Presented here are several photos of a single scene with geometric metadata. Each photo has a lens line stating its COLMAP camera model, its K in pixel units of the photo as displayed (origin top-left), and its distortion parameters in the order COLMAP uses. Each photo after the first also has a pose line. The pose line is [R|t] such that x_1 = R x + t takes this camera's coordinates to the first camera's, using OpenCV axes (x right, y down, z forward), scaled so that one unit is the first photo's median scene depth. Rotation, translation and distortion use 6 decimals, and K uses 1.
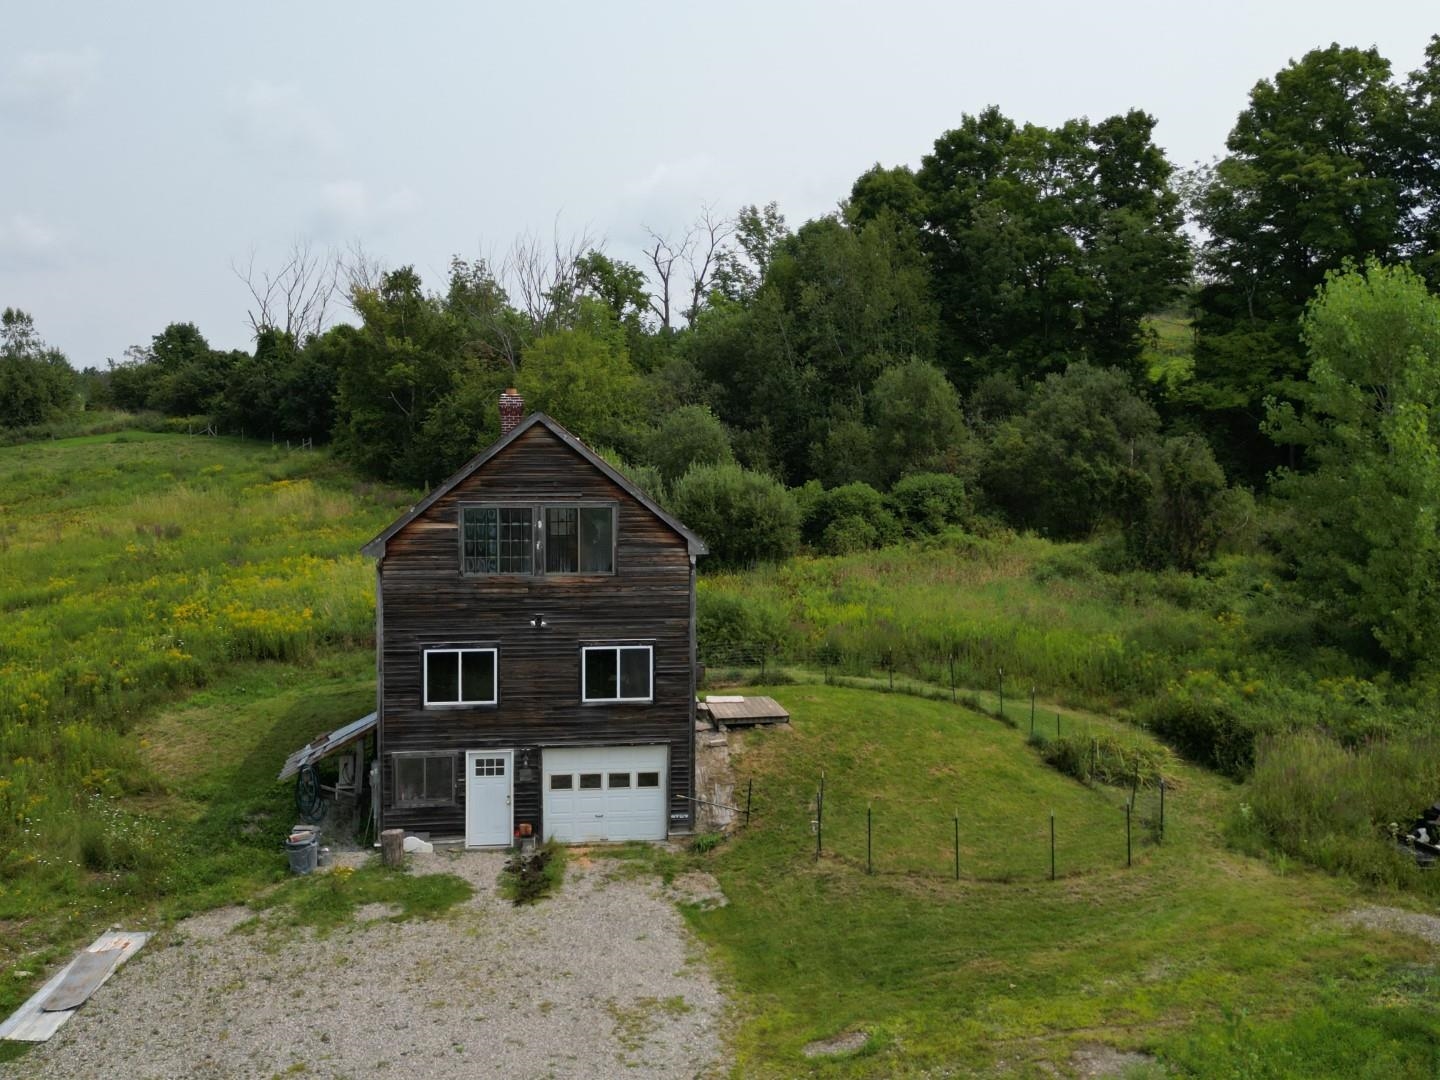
lens RADIAL K [[1244.8, 0, 720.0], [0, 1244.8, 540.0], [0, 0, 1]] dist [-0.000507, 0.004447]
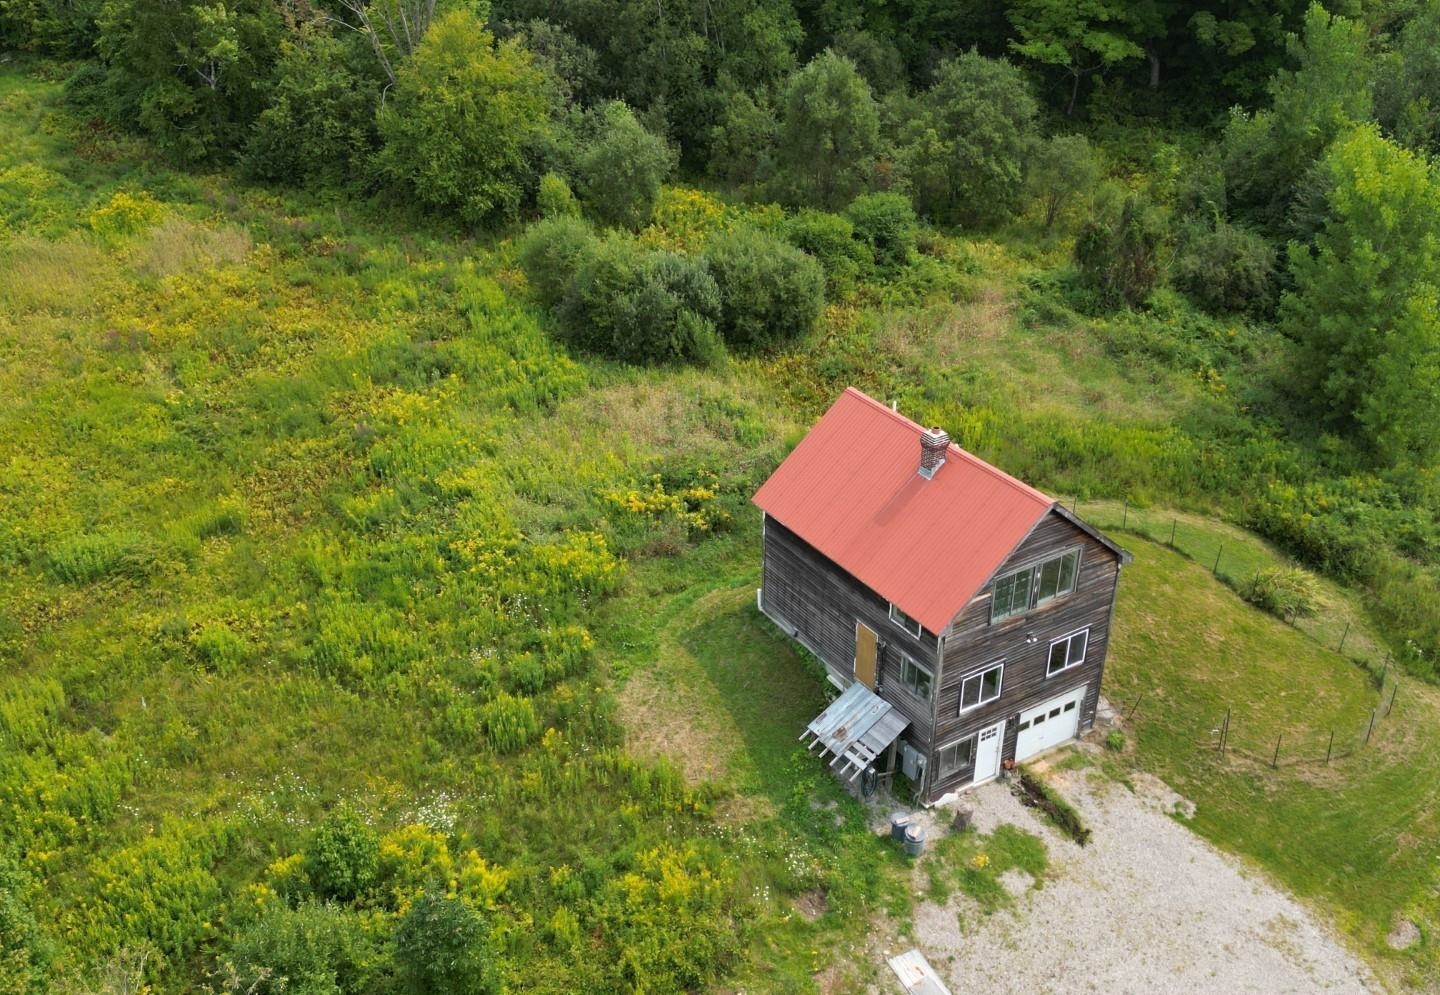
lens RADIAL K [[1217.2, 0, 720.0], [0, 1217.2, 497.5], [0, 0, 1]] dist [-0.000606, -0.002342]
pose [[0.929739, -0.189290, 0.315840, -0.713594], [0.041714, 0.906373, 0.420415, -0.539031], [-0.365849, -0.377701, 0.850586, 0.056186]]
